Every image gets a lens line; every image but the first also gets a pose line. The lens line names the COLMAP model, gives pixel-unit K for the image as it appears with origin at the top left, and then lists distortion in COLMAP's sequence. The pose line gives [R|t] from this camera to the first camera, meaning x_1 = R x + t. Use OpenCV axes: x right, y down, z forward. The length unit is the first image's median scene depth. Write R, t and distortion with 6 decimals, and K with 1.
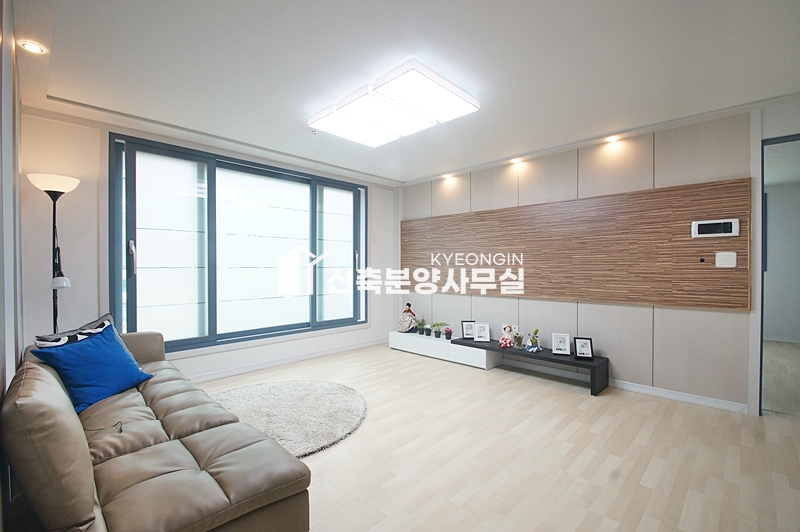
lens RADIAL K [[355.1, 0, 397.8], [0, 355.1, 265.7], [0, 0, 1]] dist [-0.003013, -0.002694]
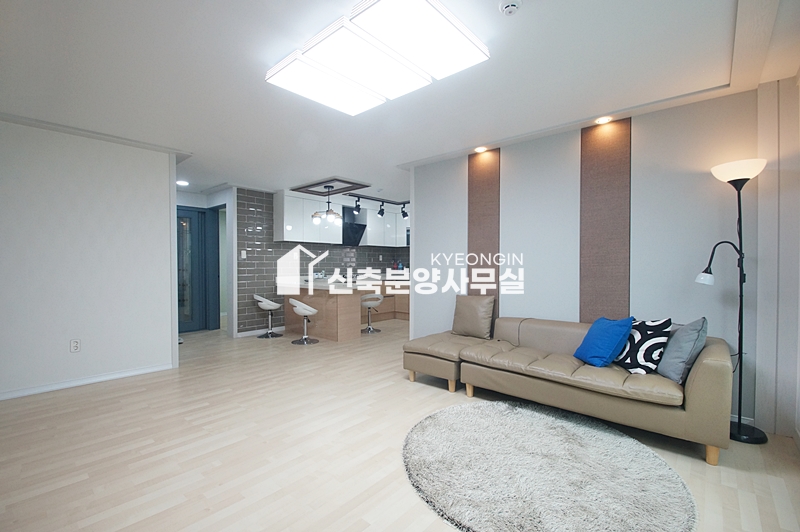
lens RADIAL K [[355.1, 0, 404.6], [0, 355.1, 267.7], [0, 0, 1]] dist [-0.003013, -0.002694]
pose [[-0.997802, 0.003601, -0.066163, -0.034443], [0.003219, 0.999978, 0.005872, 0.007343], [0.066183, 0.005646, -0.997792, 1.356712]]
